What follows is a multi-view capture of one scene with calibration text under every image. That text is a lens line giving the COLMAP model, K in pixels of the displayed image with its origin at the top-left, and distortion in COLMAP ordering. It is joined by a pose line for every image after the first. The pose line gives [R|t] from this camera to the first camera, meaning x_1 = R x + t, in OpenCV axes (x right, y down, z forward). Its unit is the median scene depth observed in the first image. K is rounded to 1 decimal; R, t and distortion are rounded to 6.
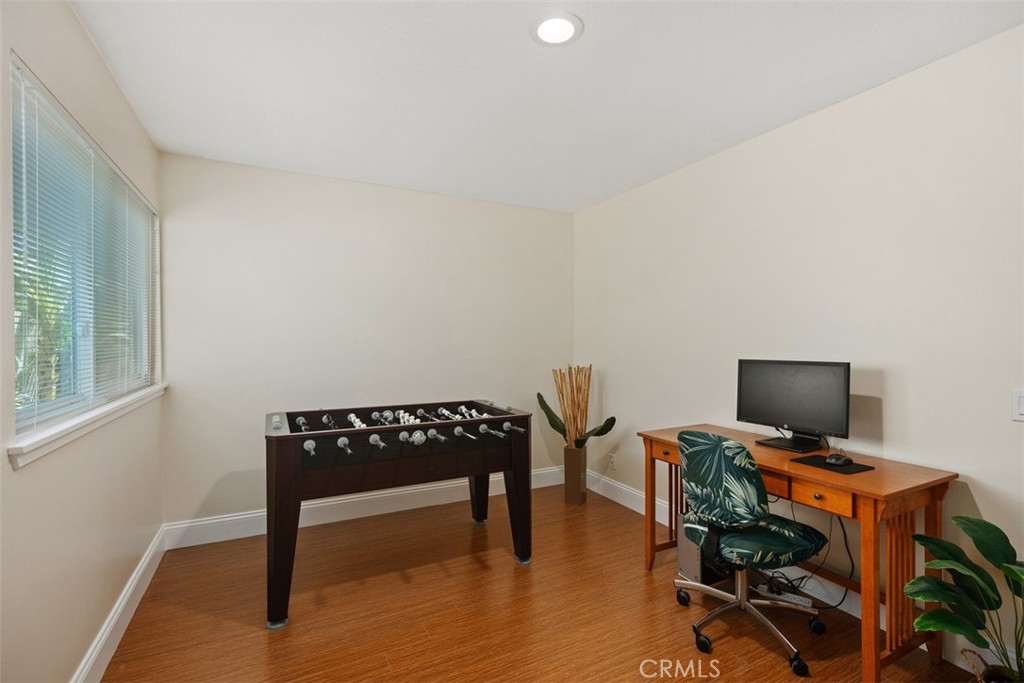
lens RADIAL K [[460.4, 0, 513.2], [0, 460.4, 348.5], [0, 0, 1]] dist [0.005144, 0.000762]
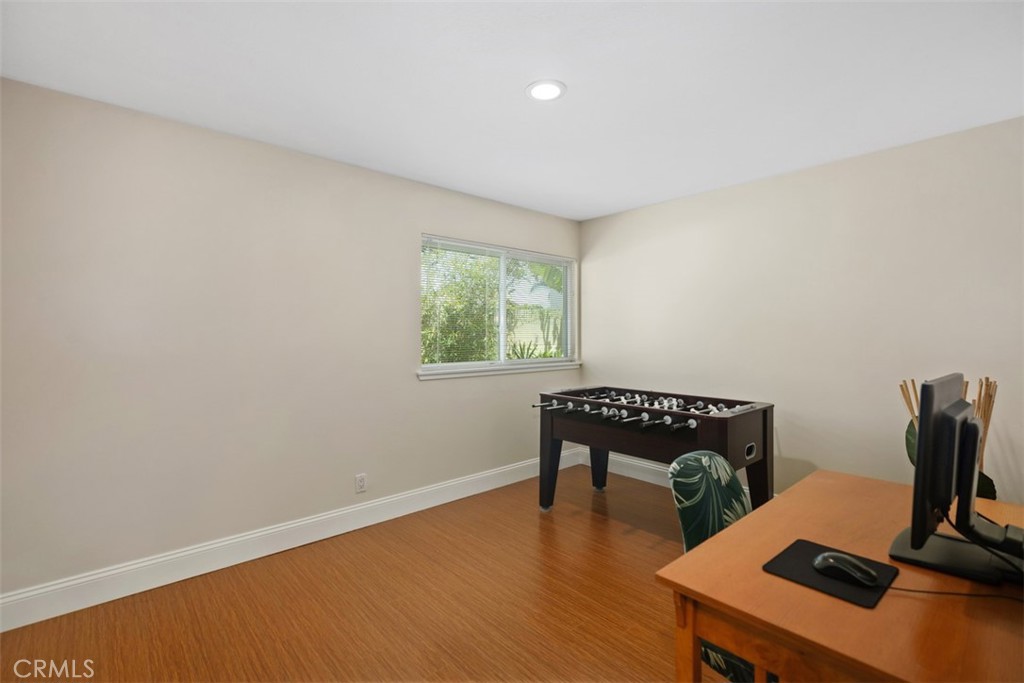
lens RADIAL K [[460.4, 0, 510.6], [0, 460.4, 335.8], [0, 0, 1]] dist [0.005144, 0.000762]
pose [[0.246921, -0.002171, -0.969033, 0.819918], [-0.002962, 0.999991, -0.002995, -0.013015], [0.969031, 0.003610, 0.246912, 0.376718]]
